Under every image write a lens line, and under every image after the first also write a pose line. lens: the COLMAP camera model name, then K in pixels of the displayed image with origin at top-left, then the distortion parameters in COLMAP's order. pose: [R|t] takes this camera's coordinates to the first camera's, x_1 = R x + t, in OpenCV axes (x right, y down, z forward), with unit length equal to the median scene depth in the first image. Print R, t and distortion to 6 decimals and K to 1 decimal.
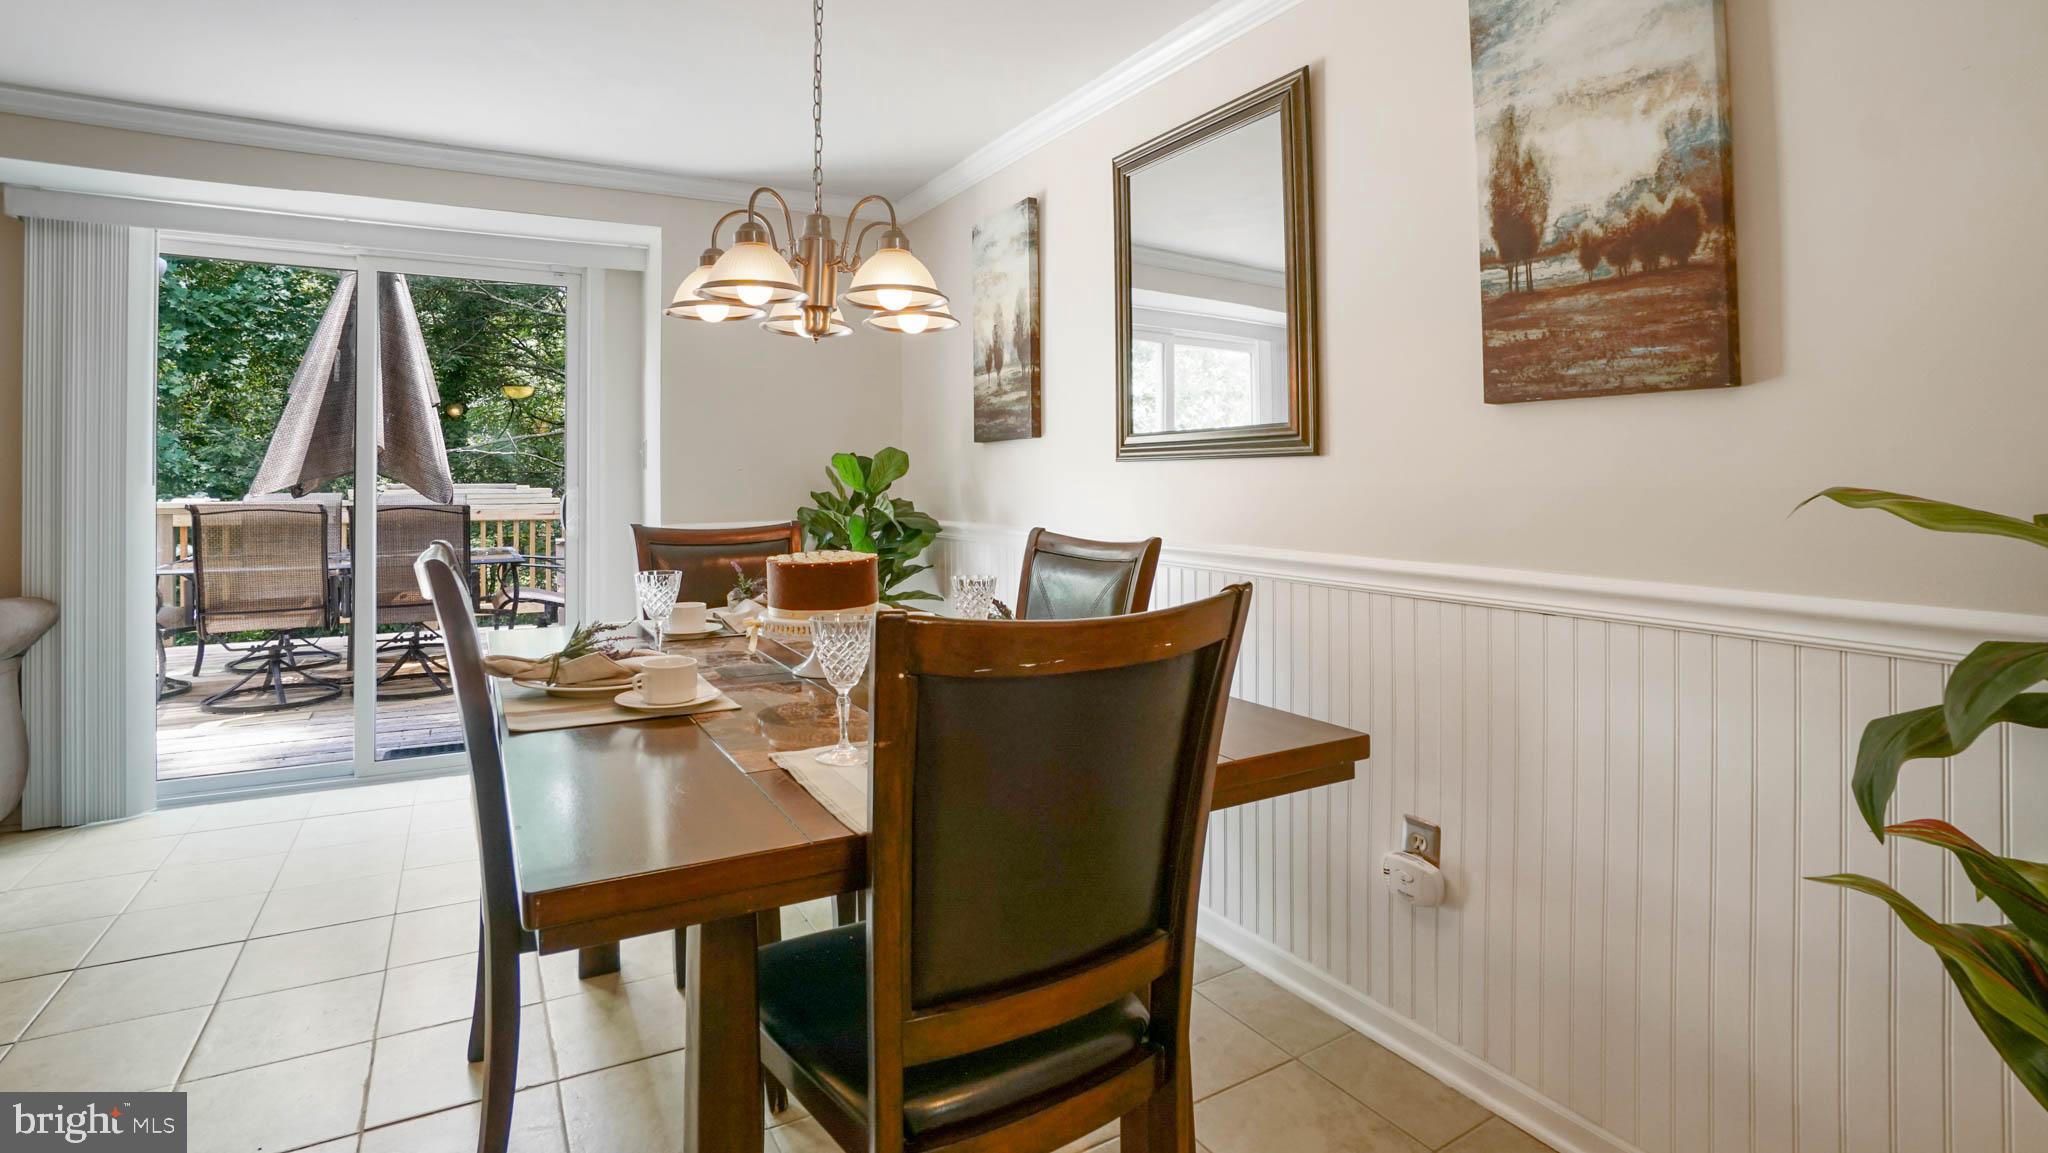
lens RADIAL K [[967.0, 0, 1000.9], [0, 967.0, 456.3], [0, 0, 1]] dist [-0.004678, -0.000174]
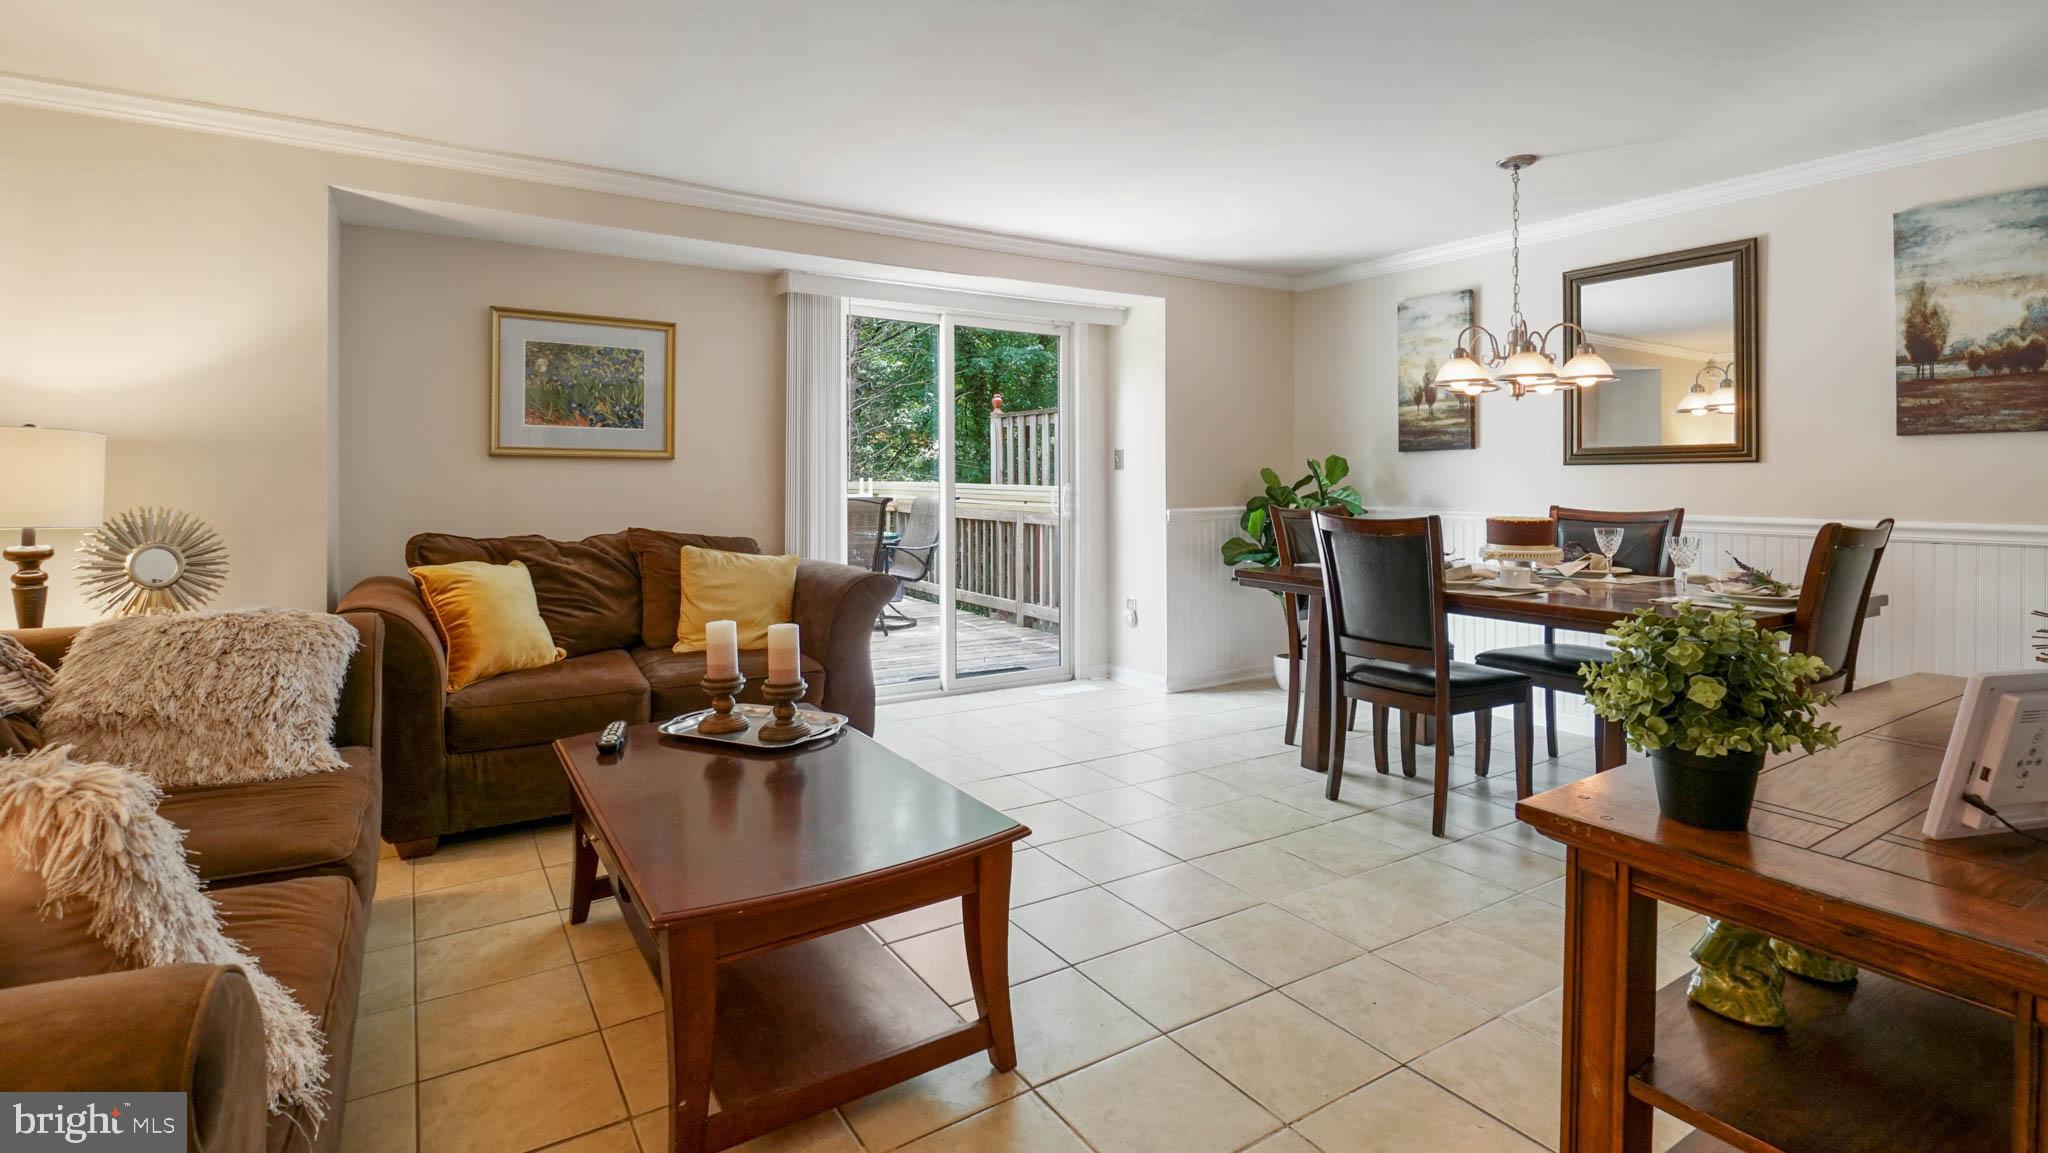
lens RADIAL K [[947.9, 0, 1005.6], [0, 947.9, 501.9], [0, 0, 1]] dist [0.000556, 0.000464]
pose [[0.998124, 0.000684, 0.061225, -0.713082], [-0.003413, 0.999004, 0.044482, -0.000546], [-0.061133, -0.044607, 0.997132, -0.401809]]
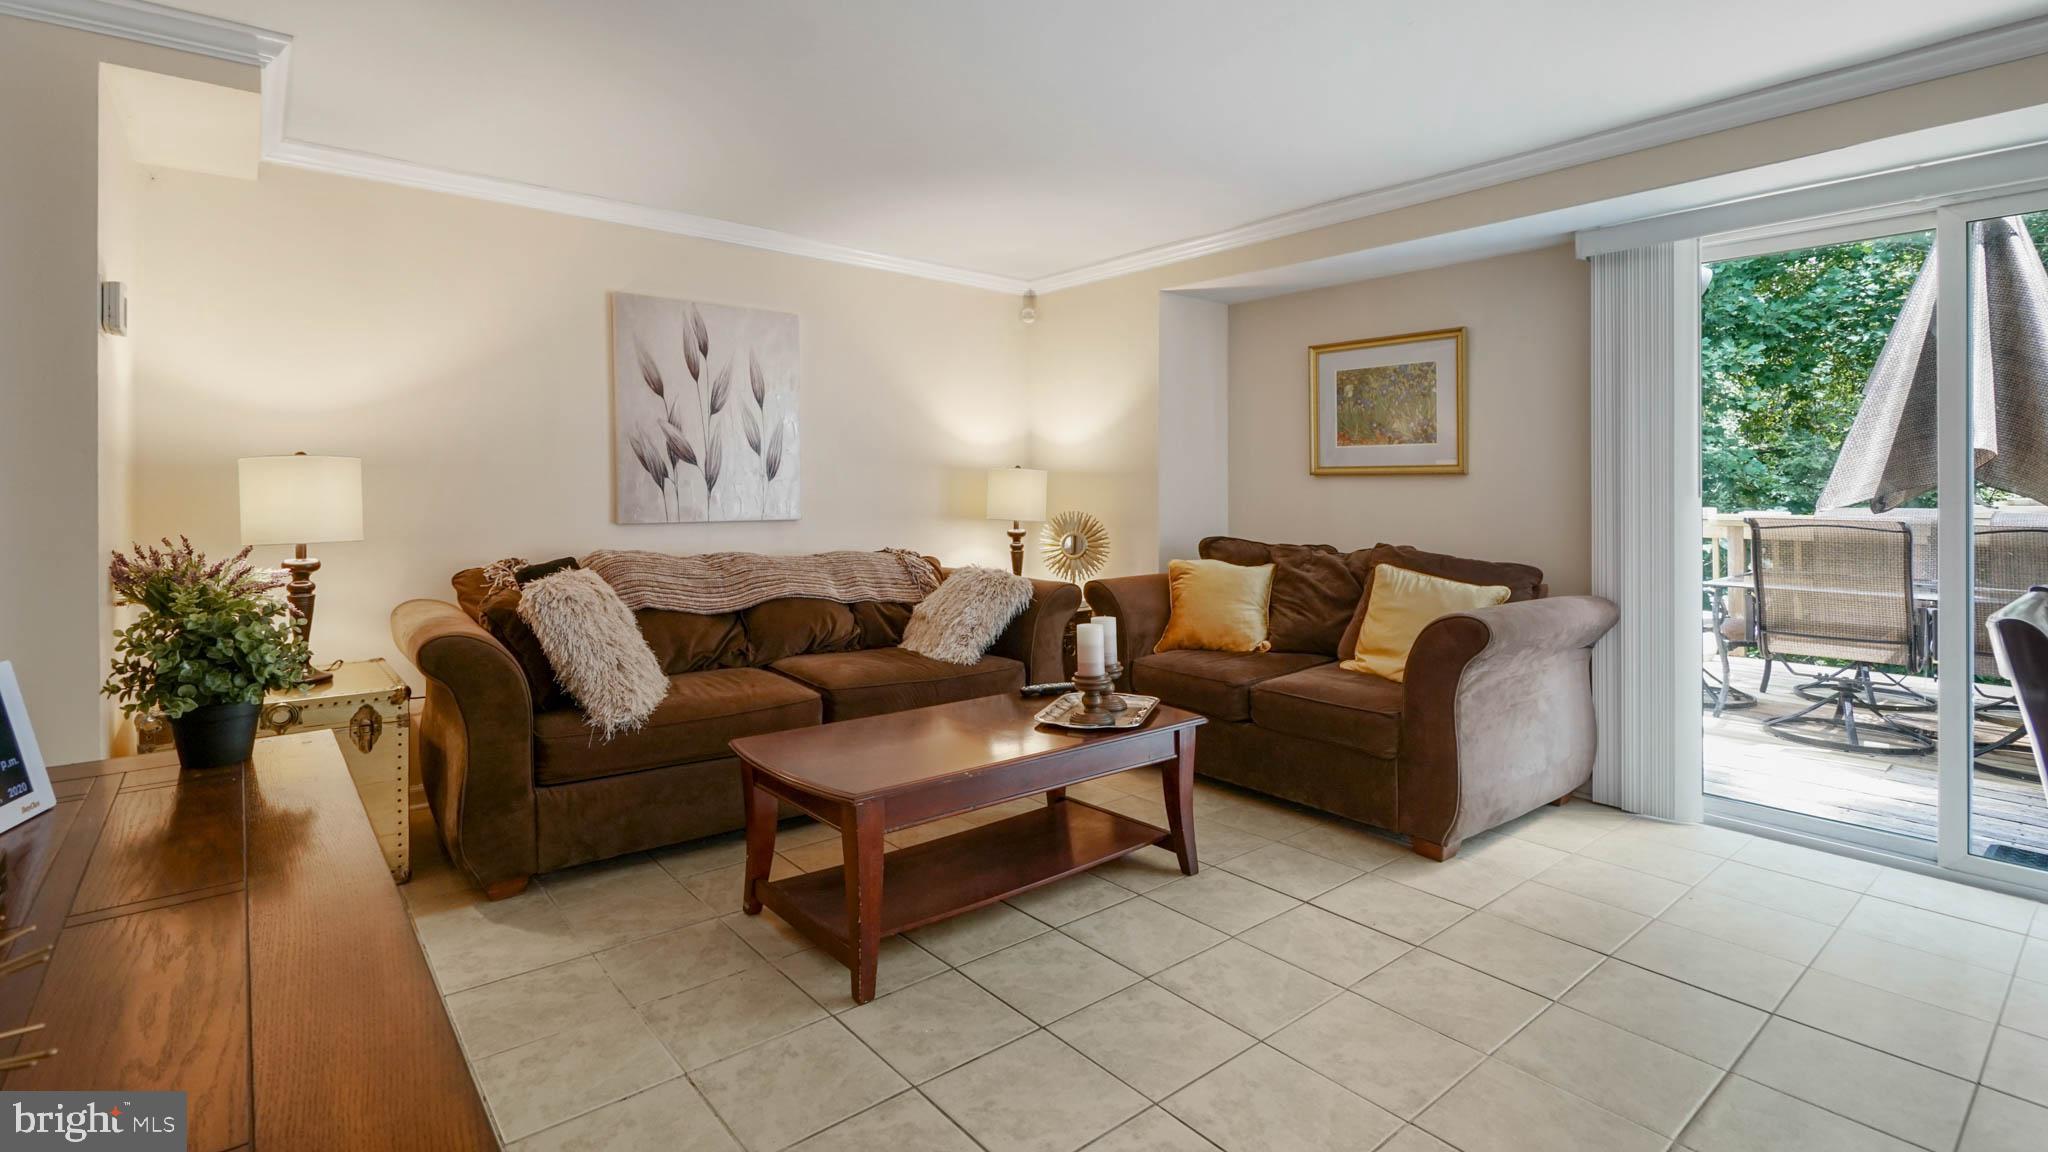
lens RADIAL K [[947.9, 0, 1005.6], [0, 947.9, 501.4], [0, 0, 1]] dist [0.000556, 0.000464]
pose [[0.183986, 0.012600, -0.982848, -0.044819], [0.019769, 0.999668, 0.016516, 0.003711], [0.982730, -0.022469, 0.183675, 0.103993]]
